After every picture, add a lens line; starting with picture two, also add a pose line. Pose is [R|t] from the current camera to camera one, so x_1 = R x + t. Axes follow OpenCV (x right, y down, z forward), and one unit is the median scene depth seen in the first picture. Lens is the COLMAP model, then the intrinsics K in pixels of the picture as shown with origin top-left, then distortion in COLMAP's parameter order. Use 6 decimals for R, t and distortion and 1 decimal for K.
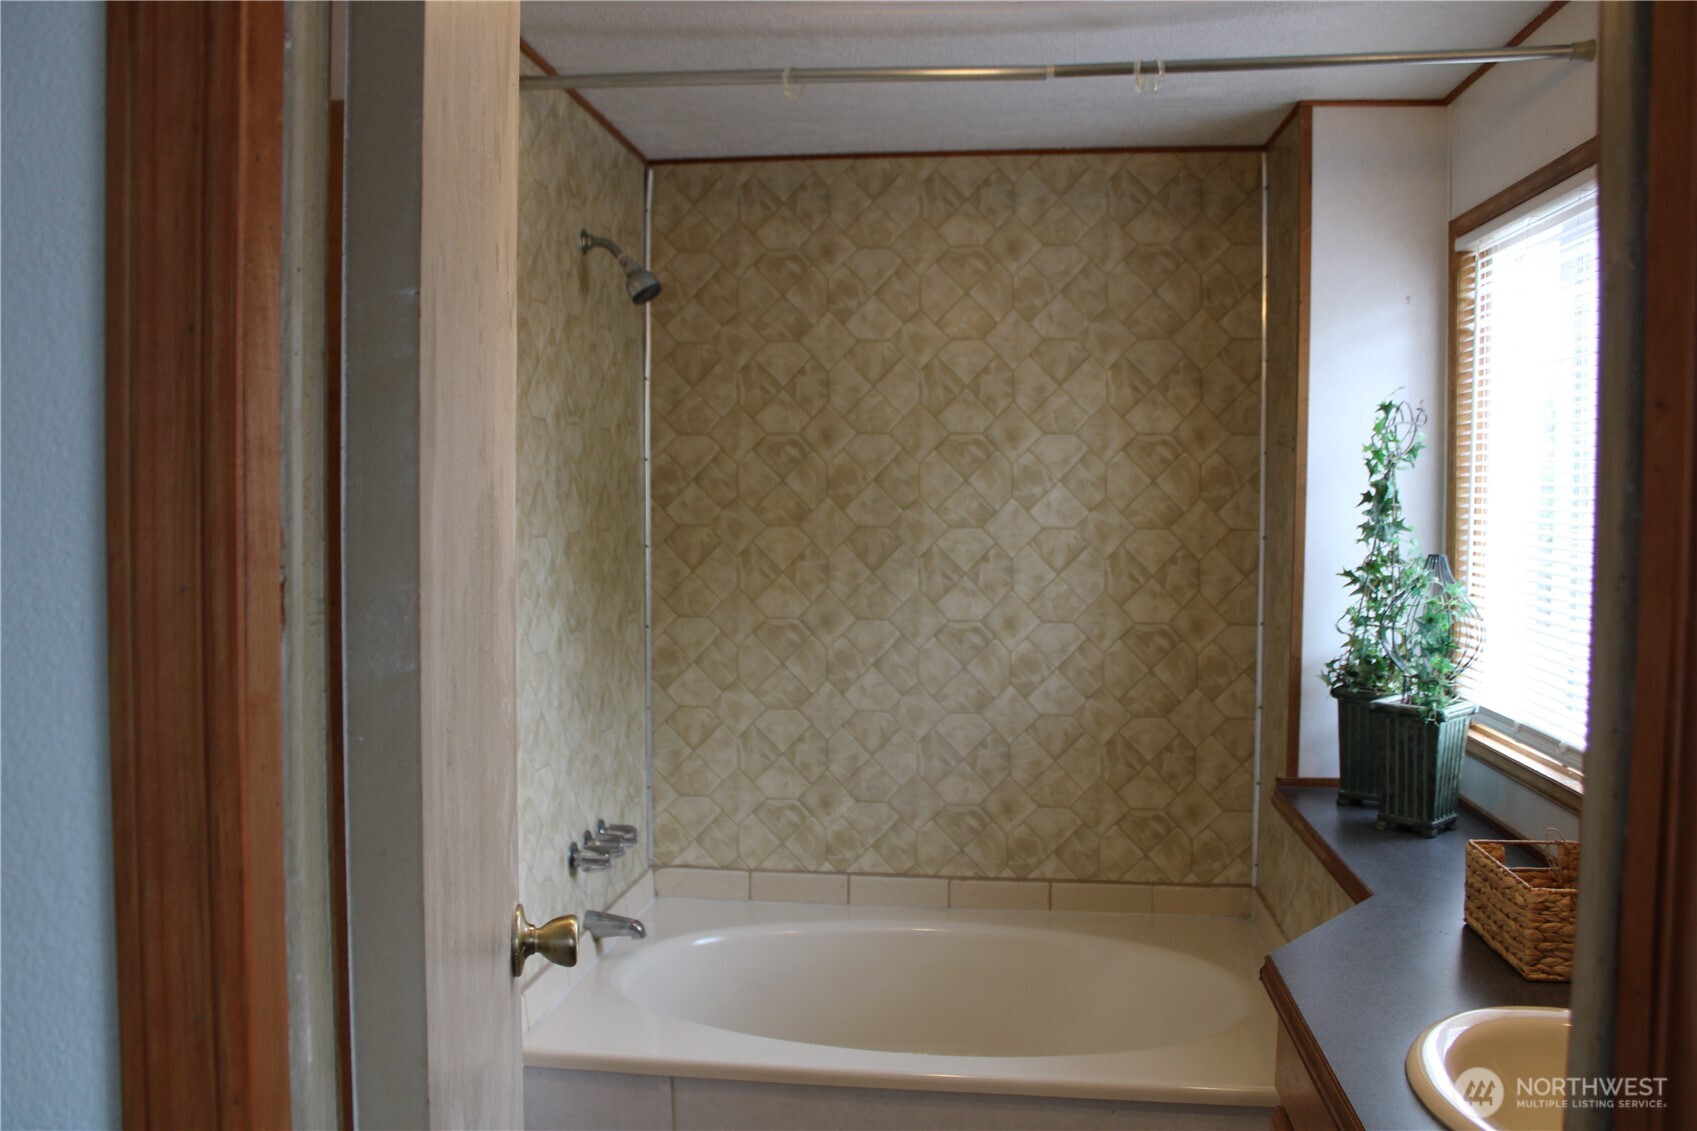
lens RADIAL K [[1400.3, 0, 851.7], [0, 1400.3, 565.2], [0, 0, 1]] dist [-0.141563, 0.085802]
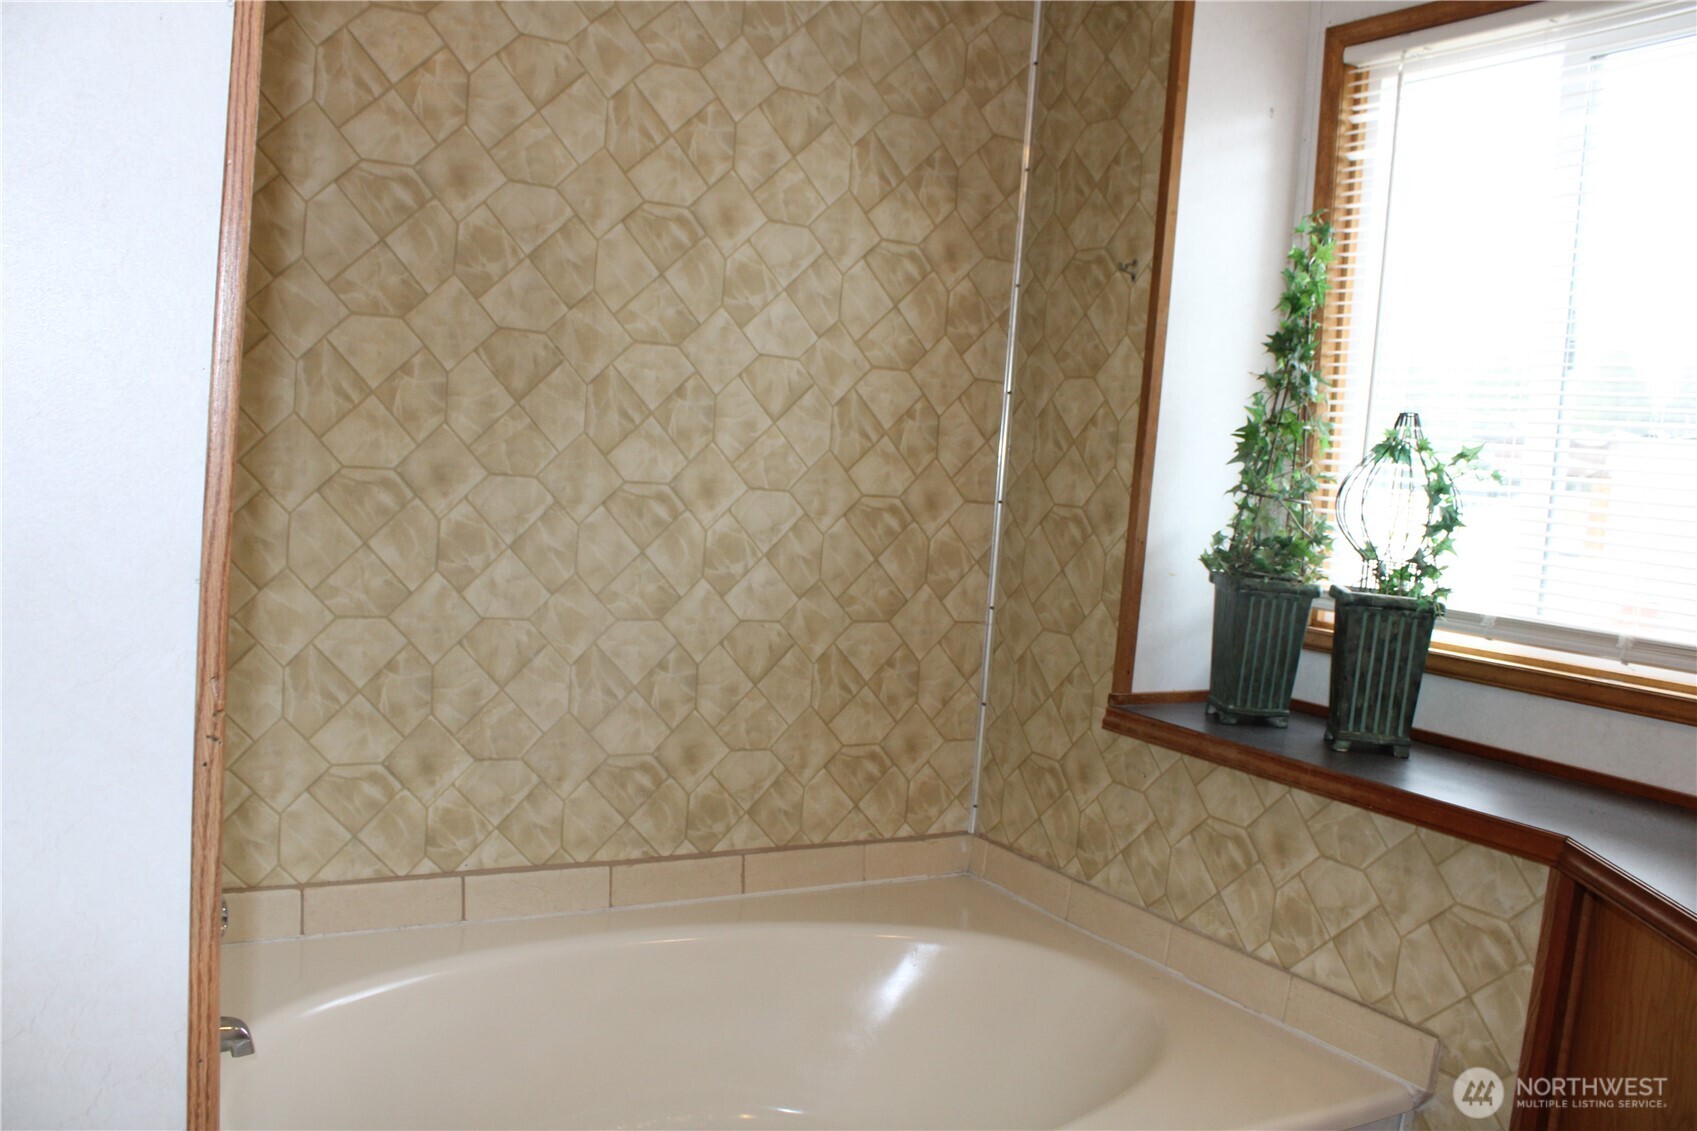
lens RADIAL K [[1400.3, 0, 840.3], [0, 1400.3, 554.7], [0, 0, 1]] dist [-0.141563, 0.085802]
pose [[0.797457, 0.011170, 0.603273, -0.252432], [-0.042505, 0.998385, 0.037701, 0.045353], [-0.601877, -0.055706, 0.796643, 0.410354]]
